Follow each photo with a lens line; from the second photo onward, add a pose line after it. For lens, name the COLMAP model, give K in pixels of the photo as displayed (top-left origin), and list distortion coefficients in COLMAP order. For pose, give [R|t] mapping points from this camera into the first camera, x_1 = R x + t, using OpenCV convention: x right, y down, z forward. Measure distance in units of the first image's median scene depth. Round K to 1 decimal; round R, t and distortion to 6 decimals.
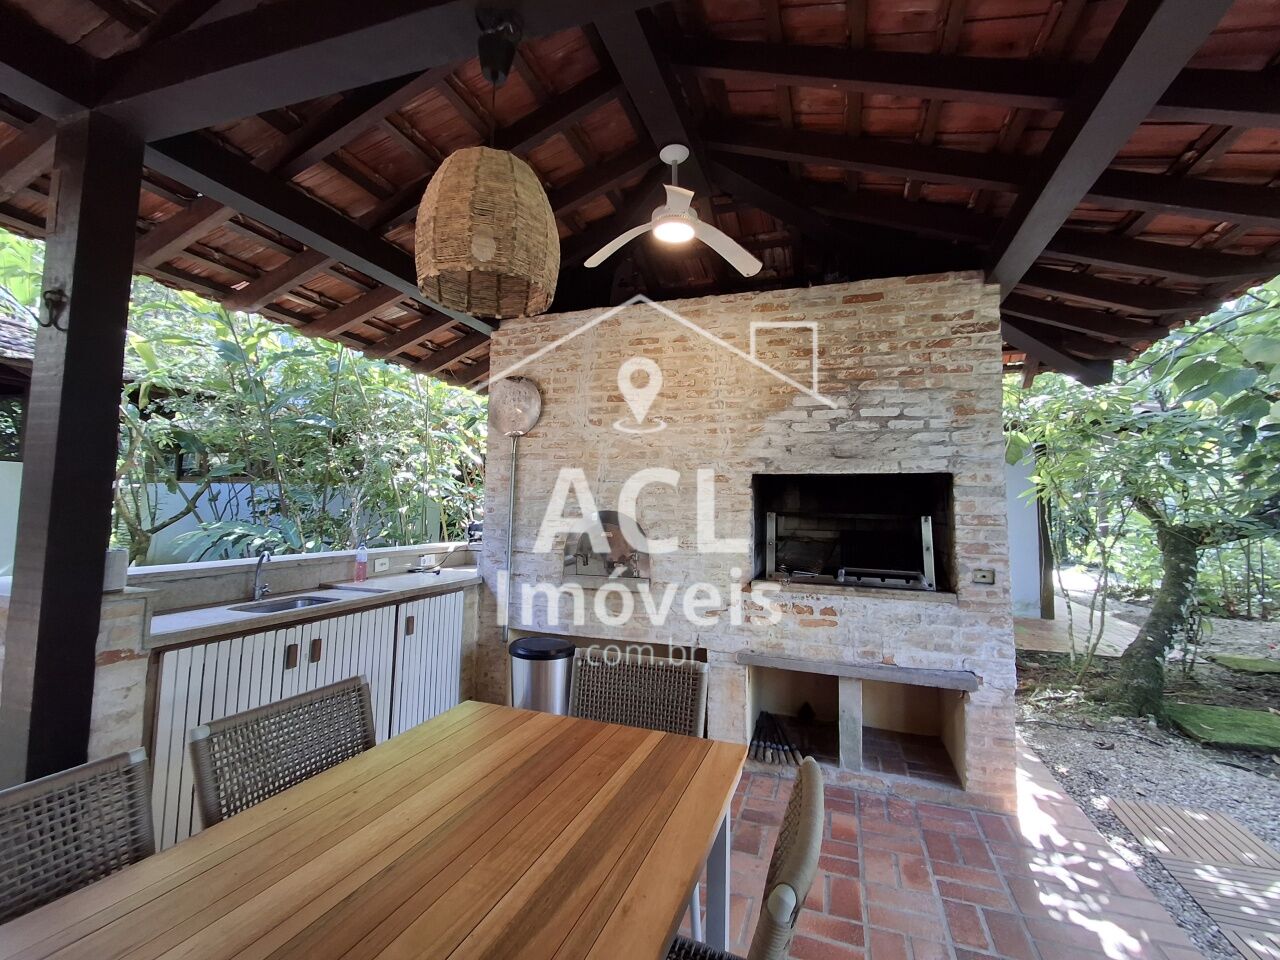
lens RADIAL K [[570.3, 0, 636.8], [0, 570.3, 465.7], [0, 0, 1]] dist [0.016165, 0.000824]
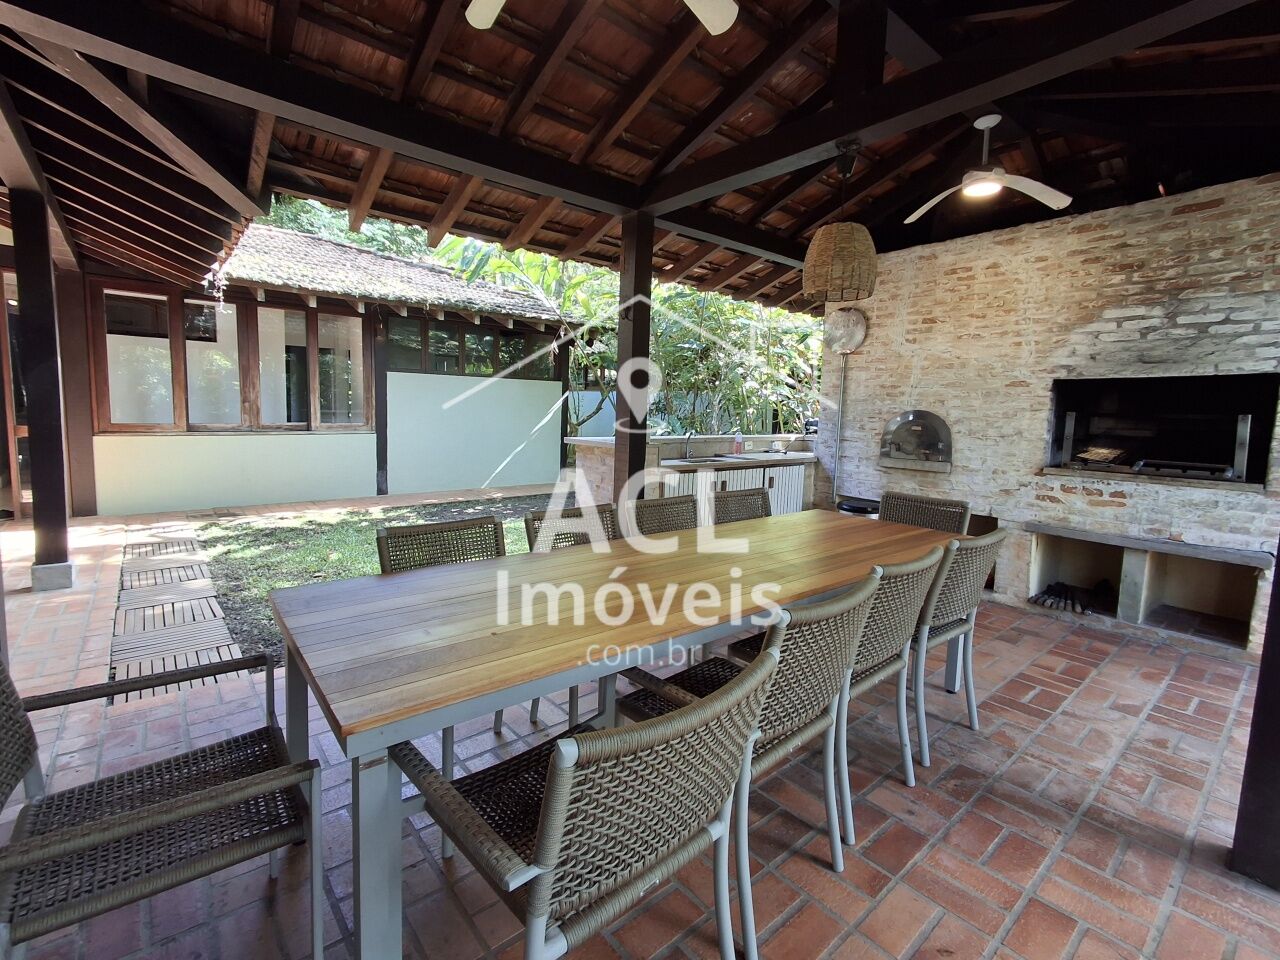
lens RADIAL K [[570.3, 0, 636.8], [0, 570.3, 465.7], [0, 0, 1]] dist [0.016165, 0.000824]
pose [[0.856152, 0.055072, -0.513781, 0.086029], [0.029665, 0.987426, 0.155275, -0.019676], [0.515871, -0.148180, 0.843753, -0.495281]]
